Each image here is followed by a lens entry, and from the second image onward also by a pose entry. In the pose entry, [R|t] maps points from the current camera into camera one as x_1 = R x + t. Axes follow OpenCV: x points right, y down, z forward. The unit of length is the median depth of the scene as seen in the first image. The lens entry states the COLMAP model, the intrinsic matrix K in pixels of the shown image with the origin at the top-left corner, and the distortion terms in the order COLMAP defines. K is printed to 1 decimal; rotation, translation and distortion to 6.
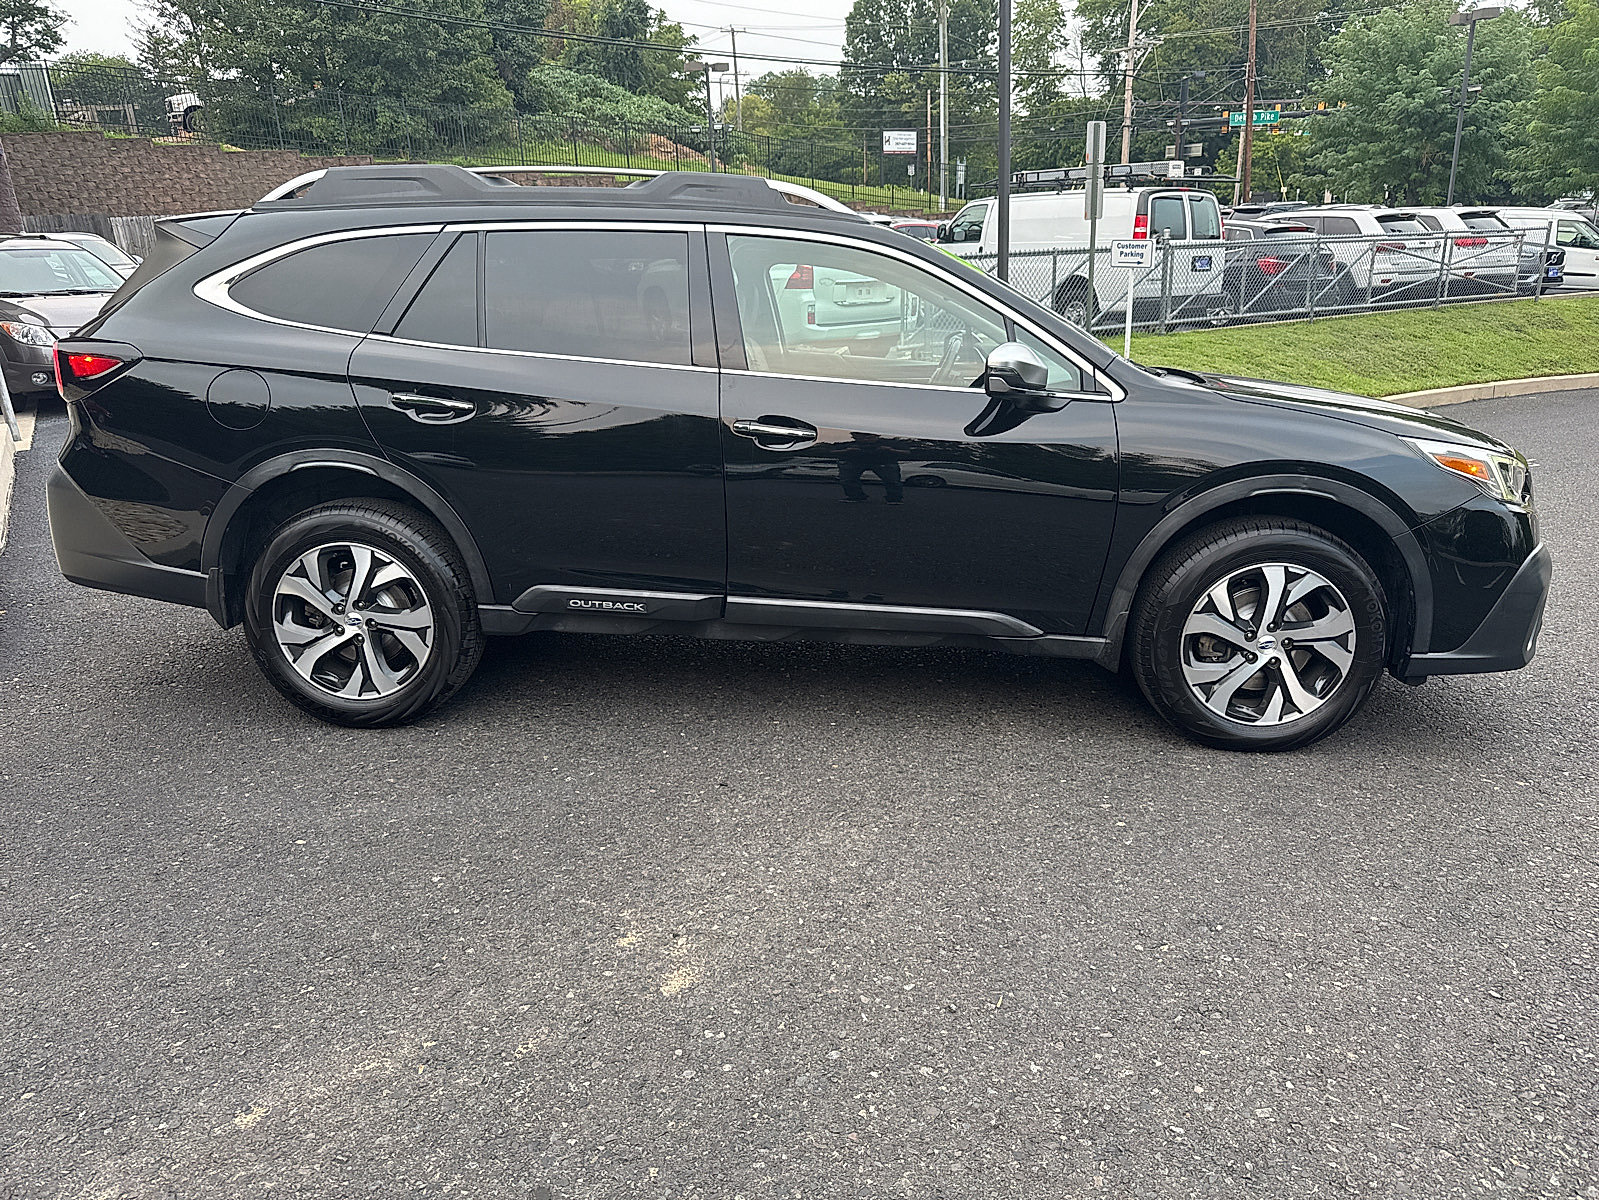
lens RADIAL K [[1142.9, 0, 799.5], [0, 1142.9, 600.0], [0, 0, 1]] dist [0.007667, -0.006890]
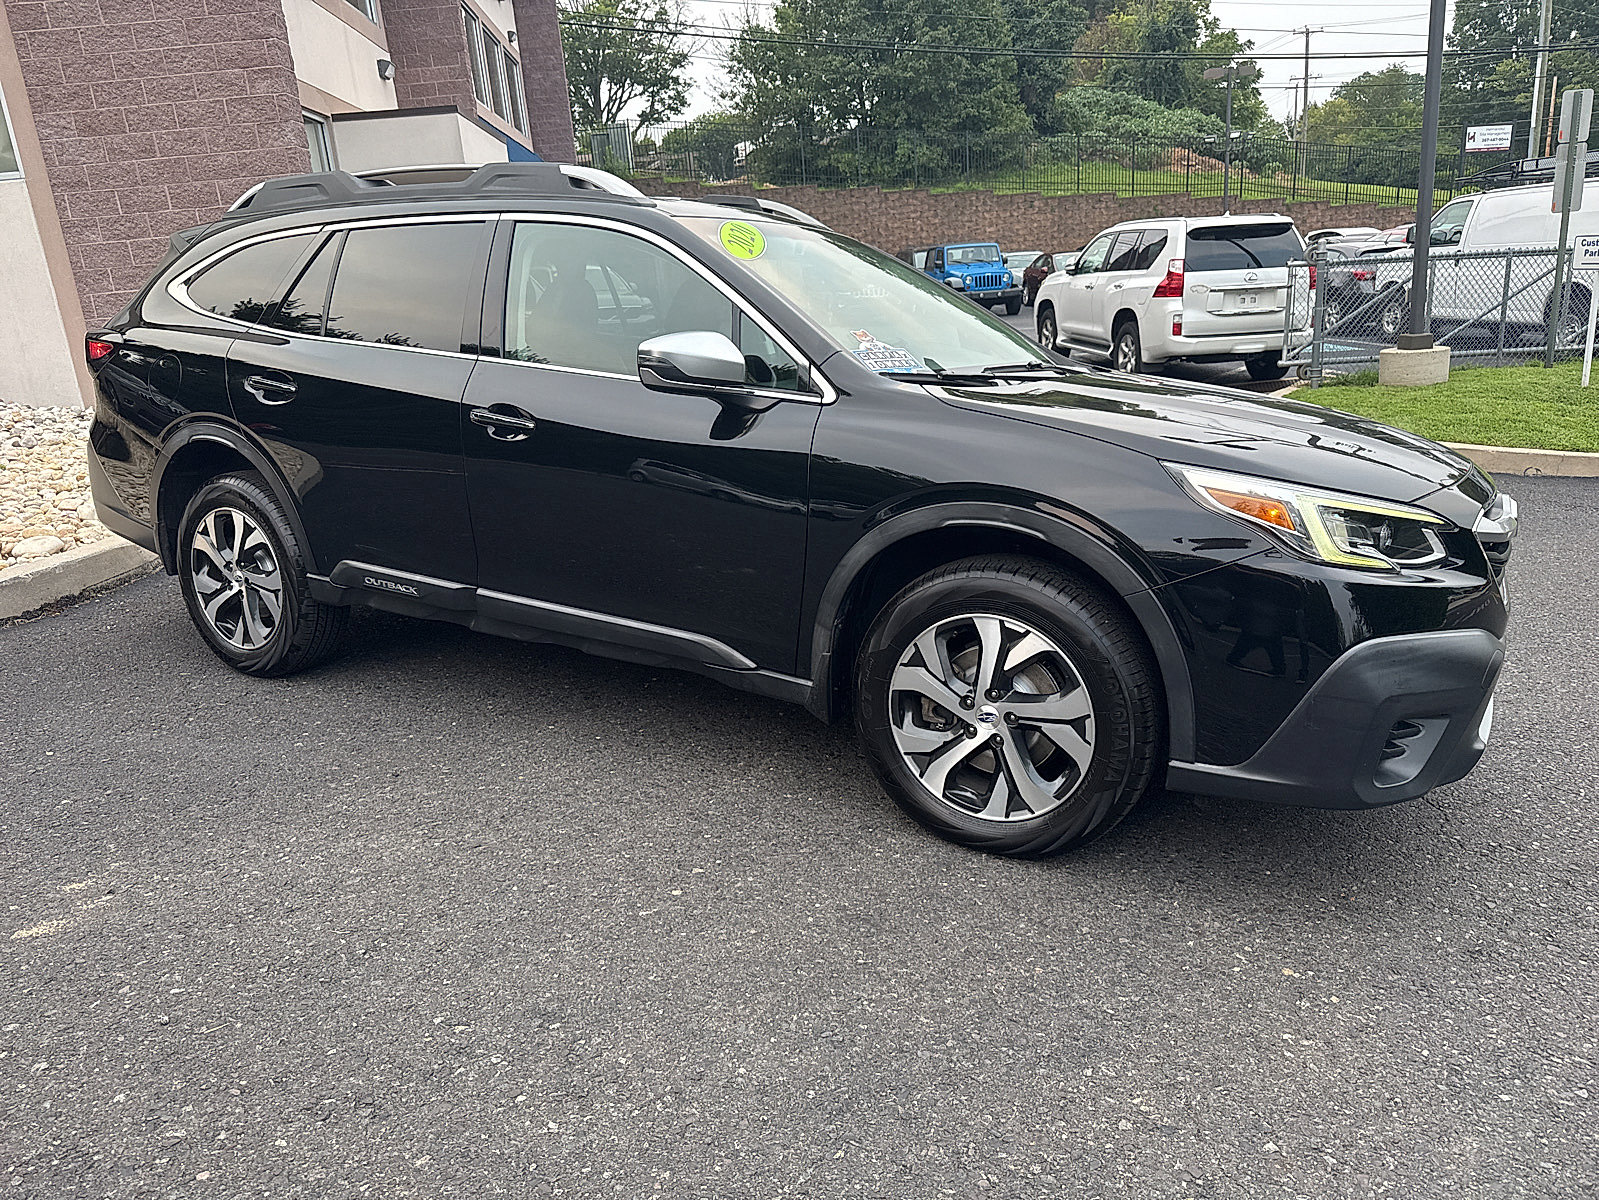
lens RADIAL K [[1136.7, 0, 804.8], [0, 1136.7, 594.8], [0, 0, 1]] dist [0.030150, -0.038277]
pose [[0.895644, 0.102890, -0.432707, 0.258549], [-0.112243, 0.993673, 0.003951, -0.013936], [0.430376, 0.045029, 0.901526, 0.096677]]
